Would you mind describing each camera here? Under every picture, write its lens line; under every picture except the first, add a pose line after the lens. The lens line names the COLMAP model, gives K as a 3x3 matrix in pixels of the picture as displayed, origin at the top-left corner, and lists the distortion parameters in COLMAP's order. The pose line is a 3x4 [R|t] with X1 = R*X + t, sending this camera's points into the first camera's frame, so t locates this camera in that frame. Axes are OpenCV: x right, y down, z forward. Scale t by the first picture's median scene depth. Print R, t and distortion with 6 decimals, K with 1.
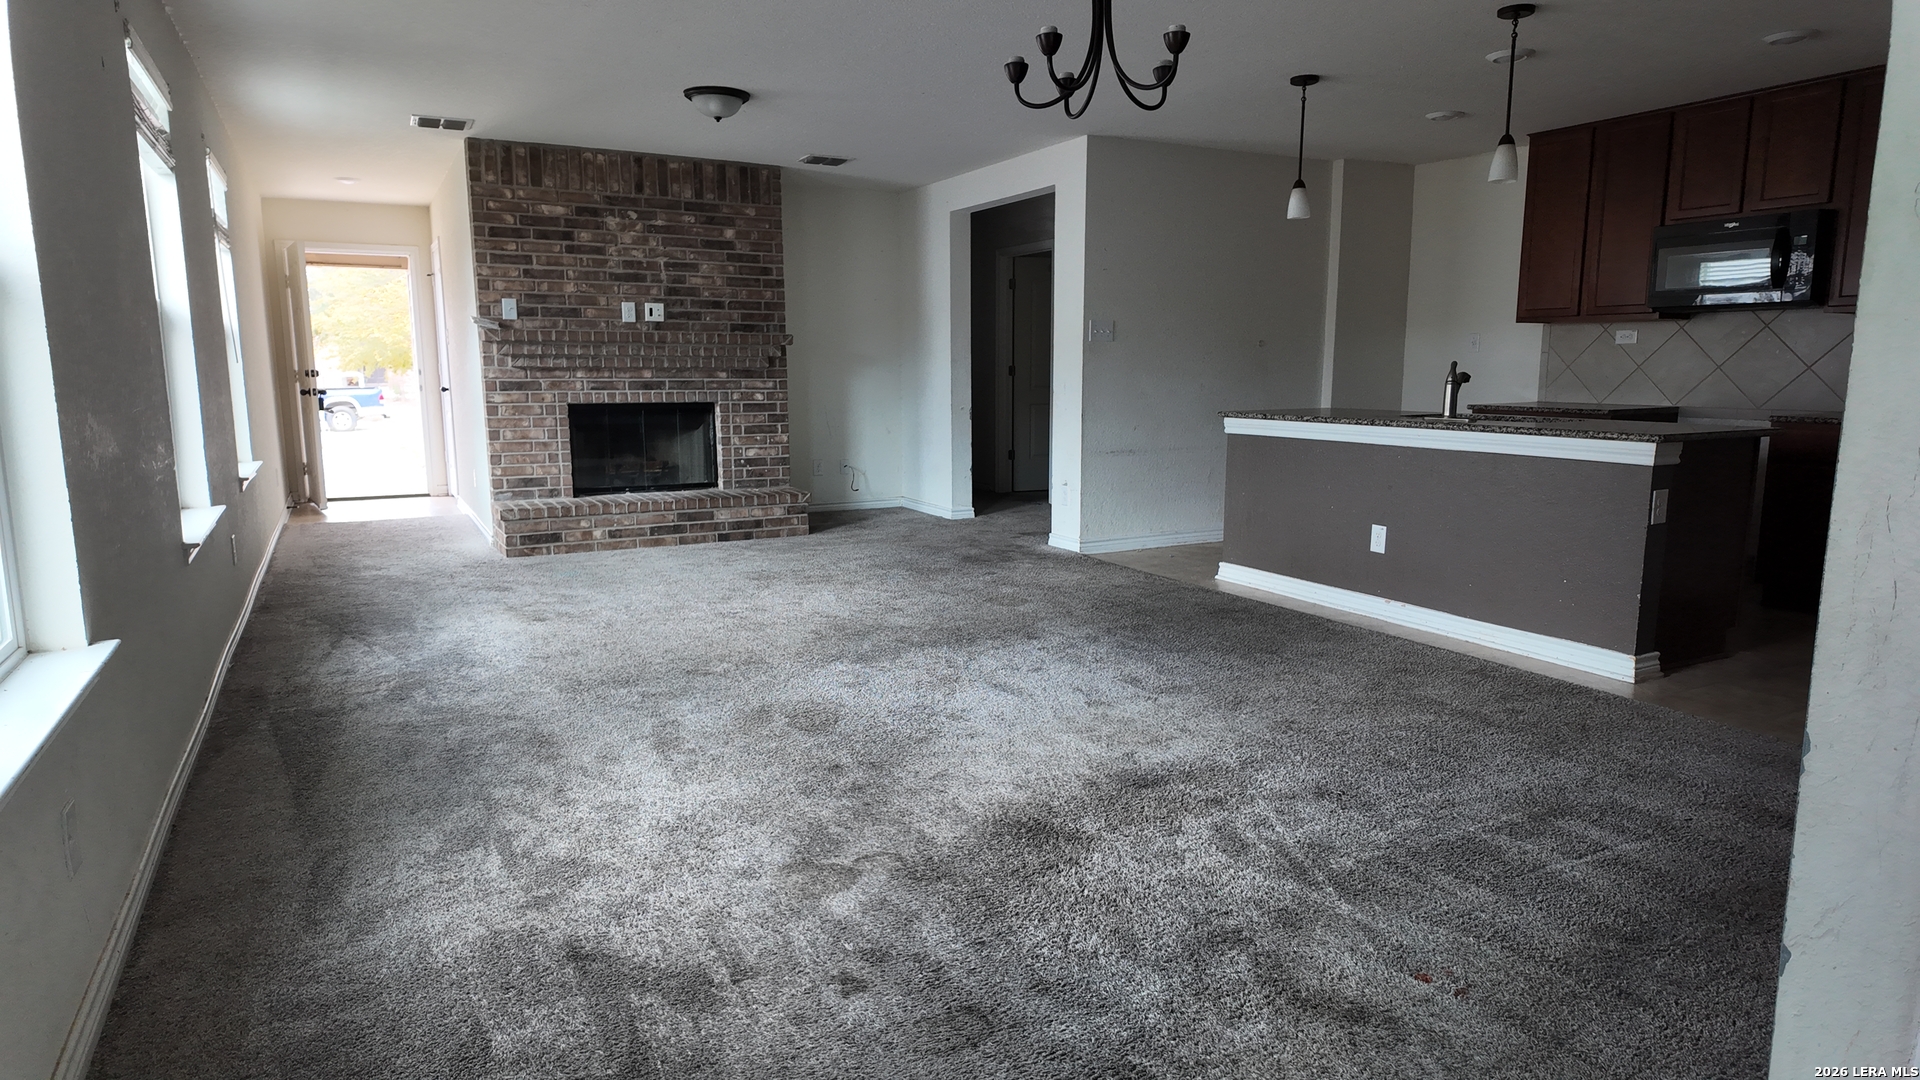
lens RADIAL K [[1112.9, 0, 974.9], [0, 1112.9, 533.9], [0, 0, 1]] dist [0.050564, -0.039057]
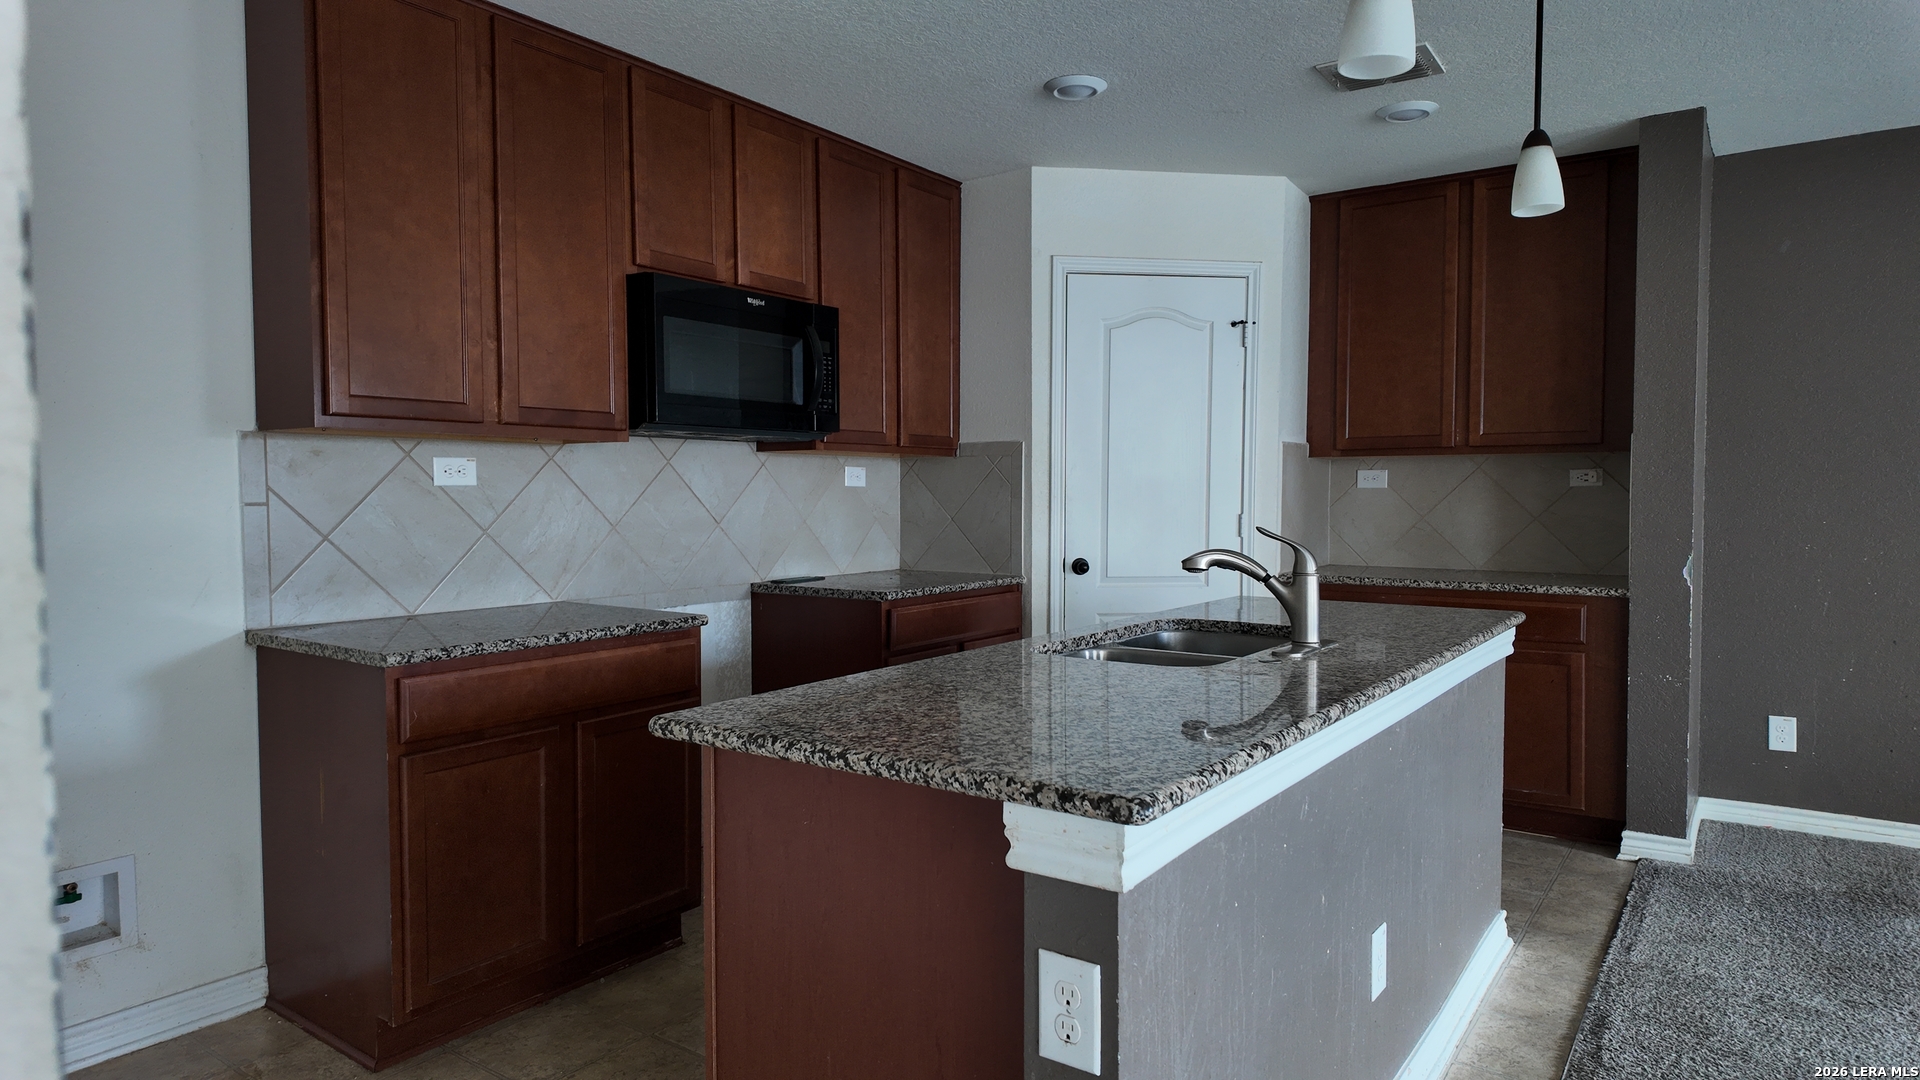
lens RADIAL K [[1112.9, 0, 955.7], [0, 1112.9, 535.9], [0, 0, 1]] dist [0.050564, -0.039057]
pose [[-0.434107, -0.031461, 0.900312, 0.051180], [0.143312, 0.984251, 0.103495, -0.157158], [-0.889389, 0.173954, -0.422761, 0.959946]]
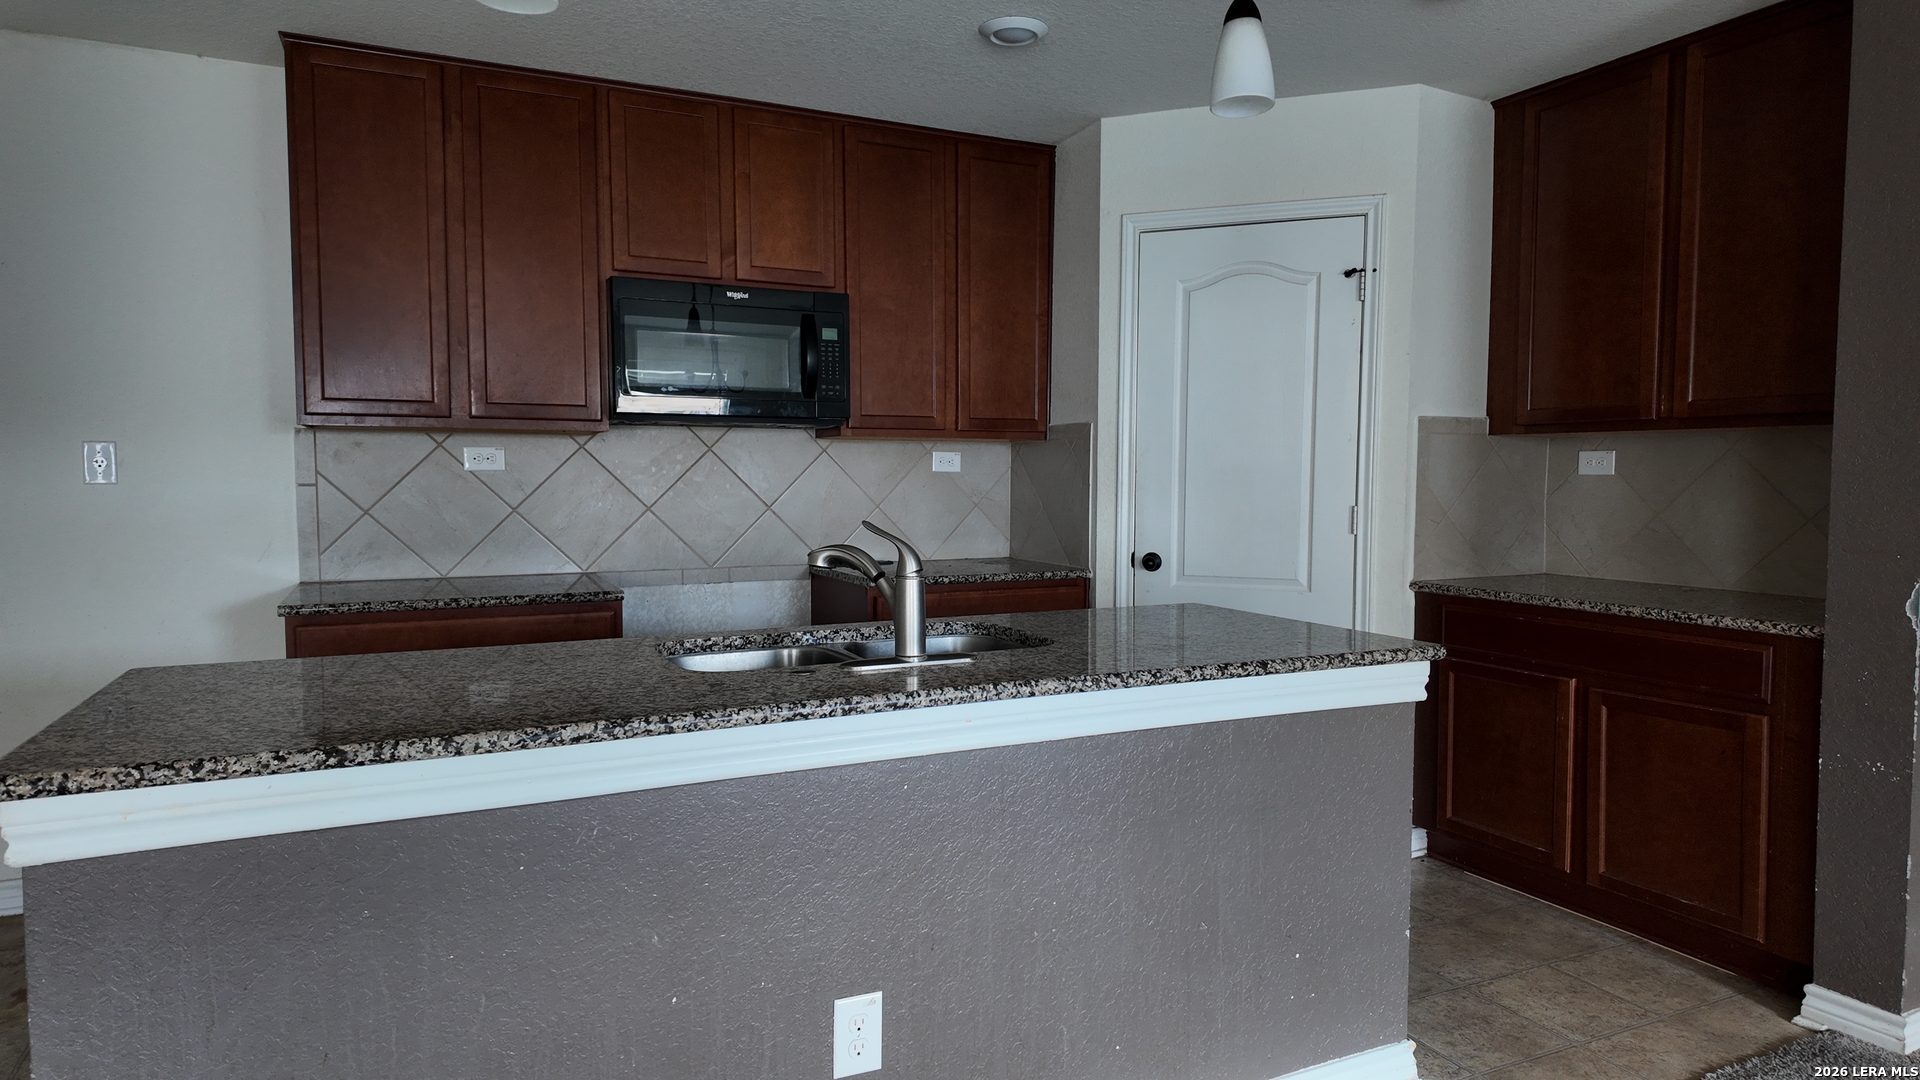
lens RADIAL K [[1112.9, 0, 961.4], [0, 1112.9, 533.9], [0, 0, 1]] dist [0.050564, -0.039057]
pose [[0.049681, -0.049527, 0.997536, 0.021353], [0.152931, 0.987369, 0.041406, -0.116700], [-0.986987, 0.150497, 0.056628, 0.694499]]
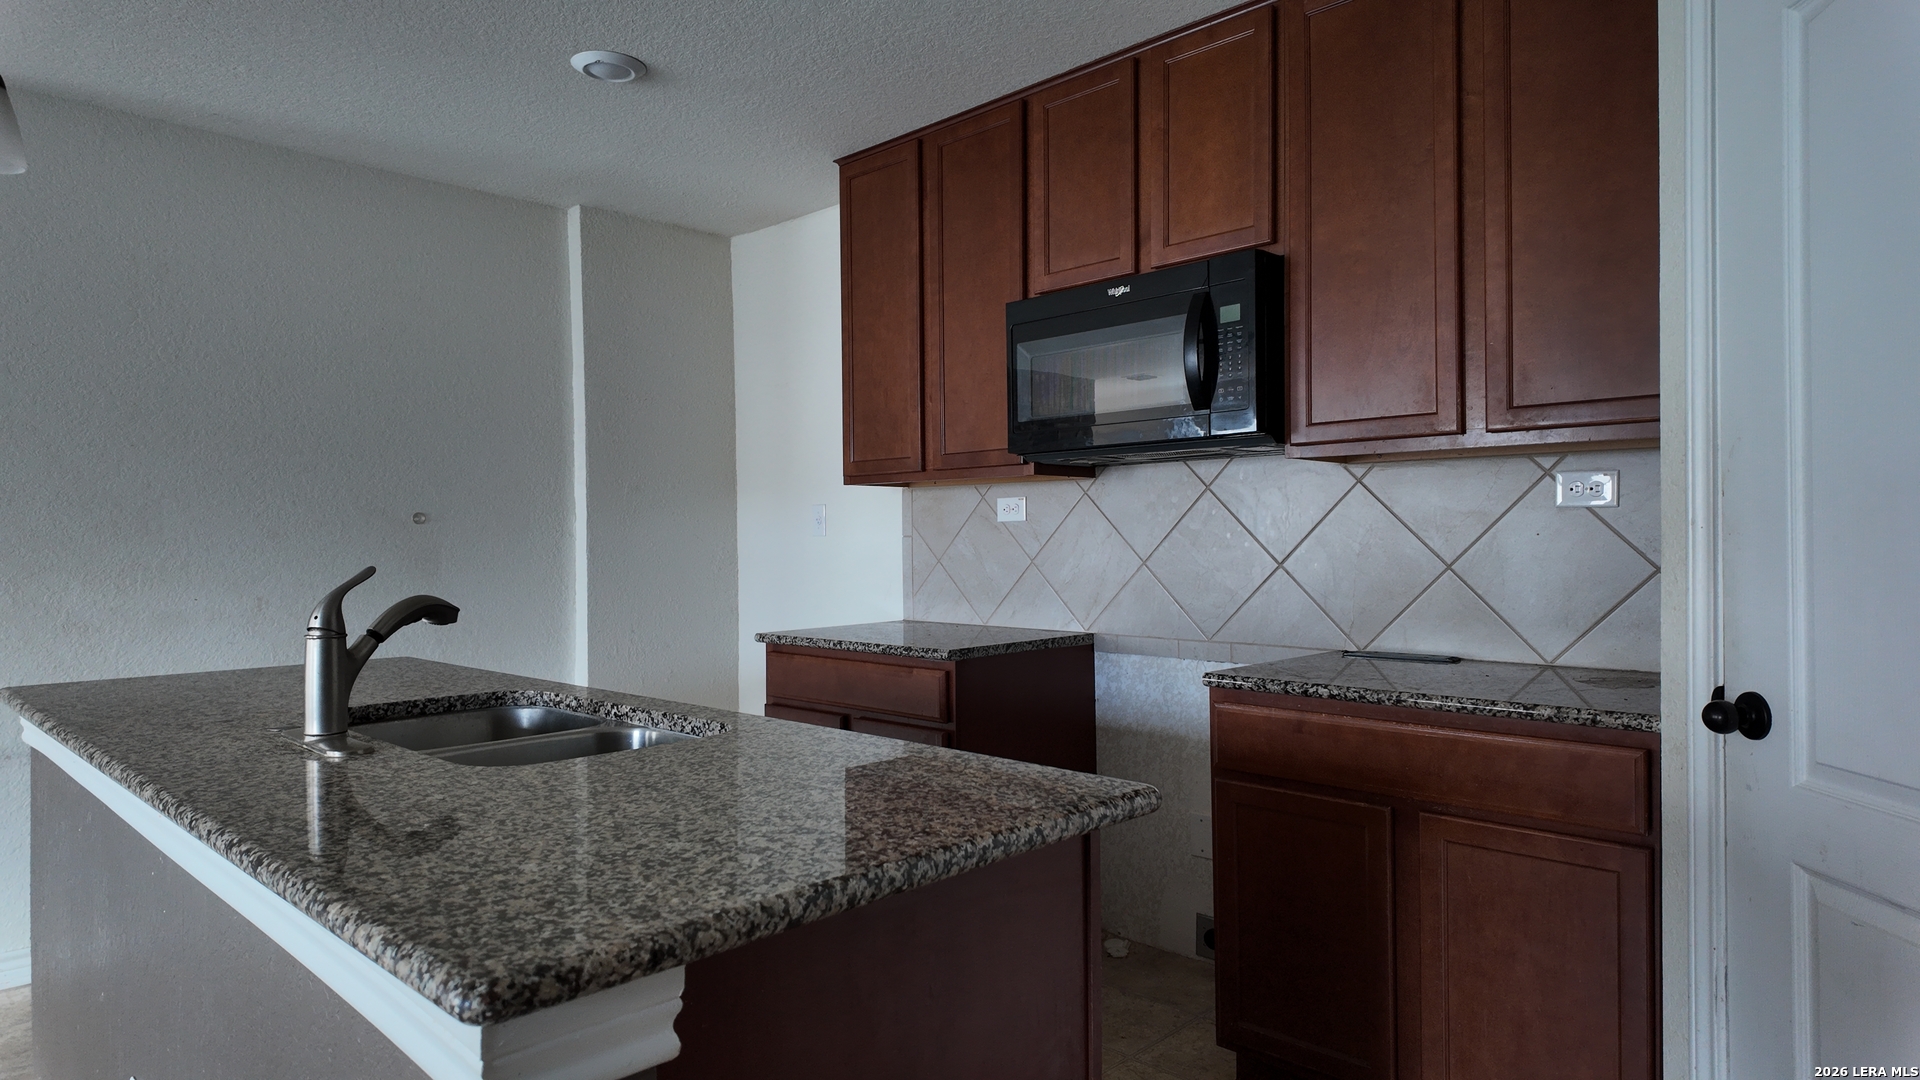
lens RADIAL K [[1112.9, 0, 939.7], [0, 1112.9, 543.6], [0, 0, 1]] dist [0.050564, -0.039057]
pose [[0.959194, -0.007725, 0.282642, 0.363552], [0.050110, 0.988447, -0.143043, -0.074857], [-0.278272, 0.151369, 0.948500, 0.455752]]
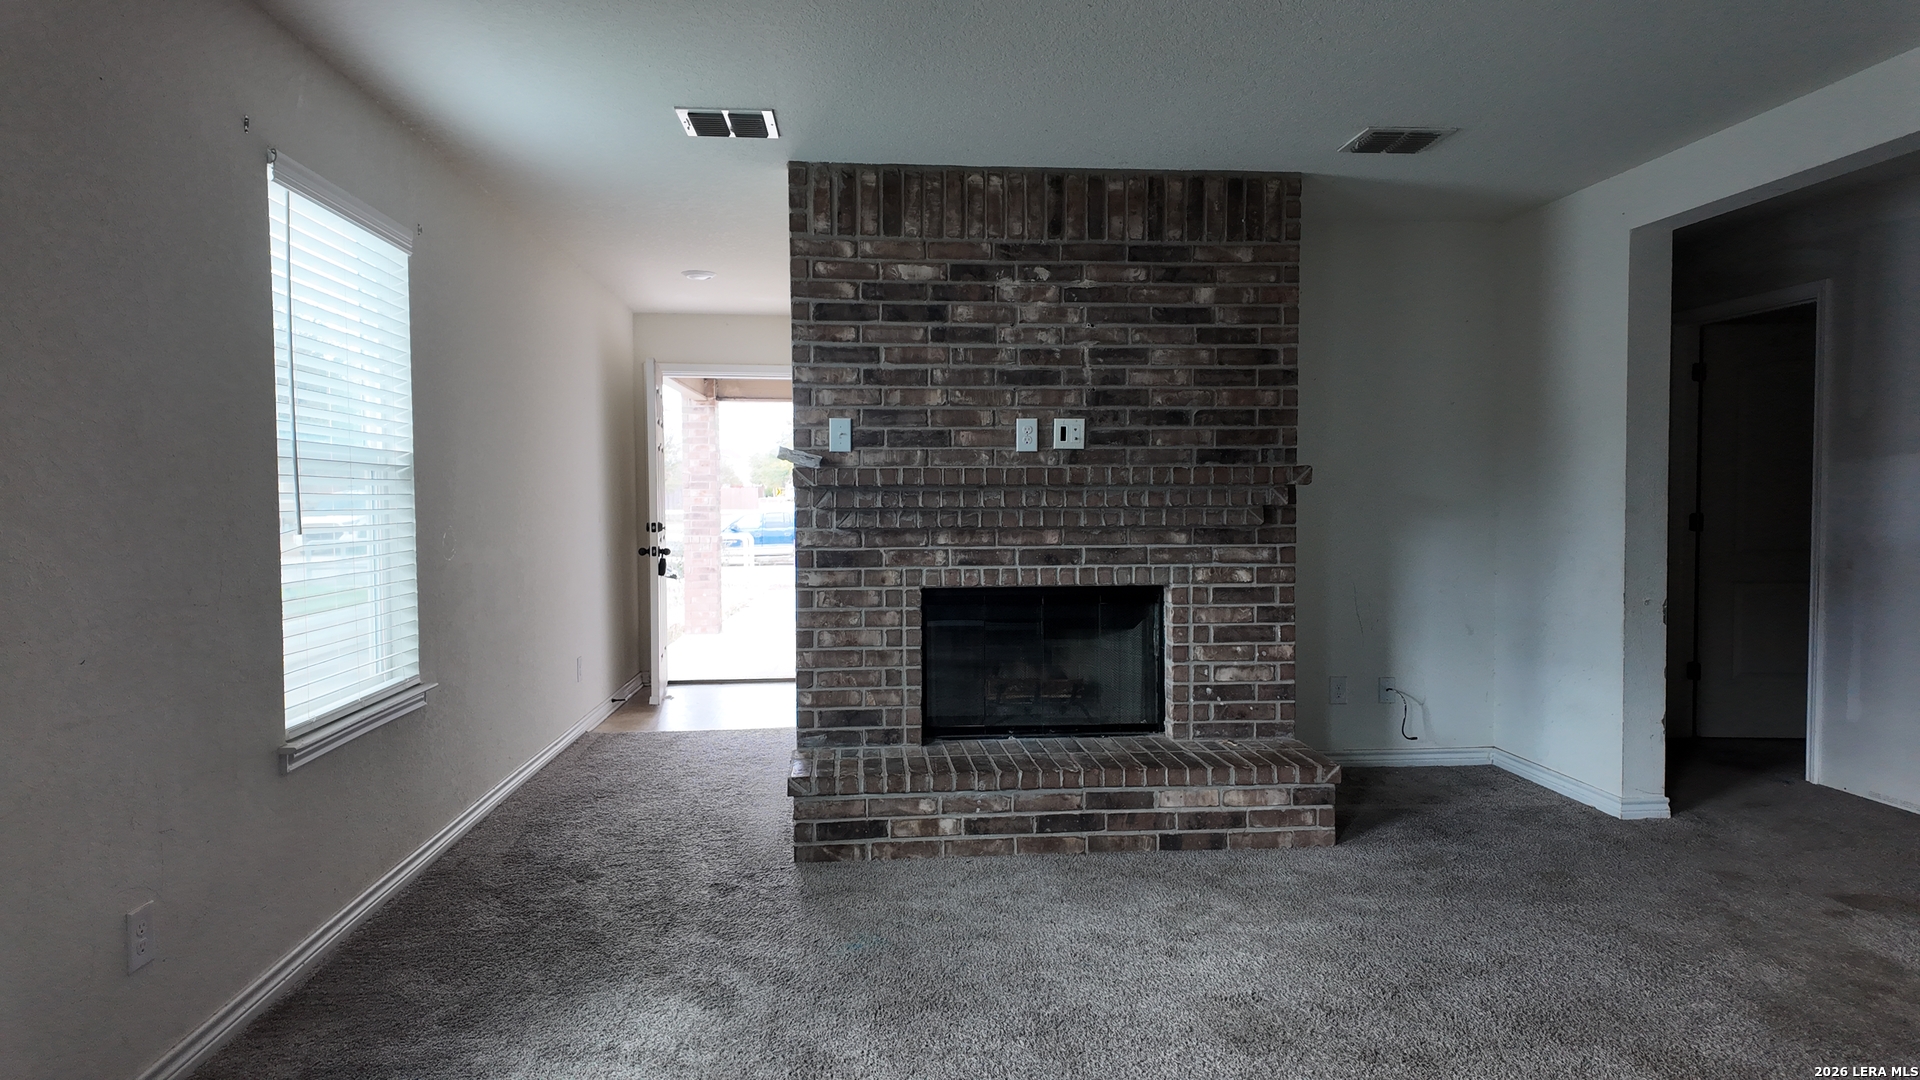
lens RADIAL K [[1112.9, 0, 926.7], [0, 1112.9, 558.3], [0, 0, 1]] dist [0.050564, -0.039057]
pose [[0.906204, 0.019815, -0.422377, -0.112518], [-0.059877, 0.994849, -0.081795, -0.085806], [0.418580, 0.099414, 0.902722, 0.474619]]
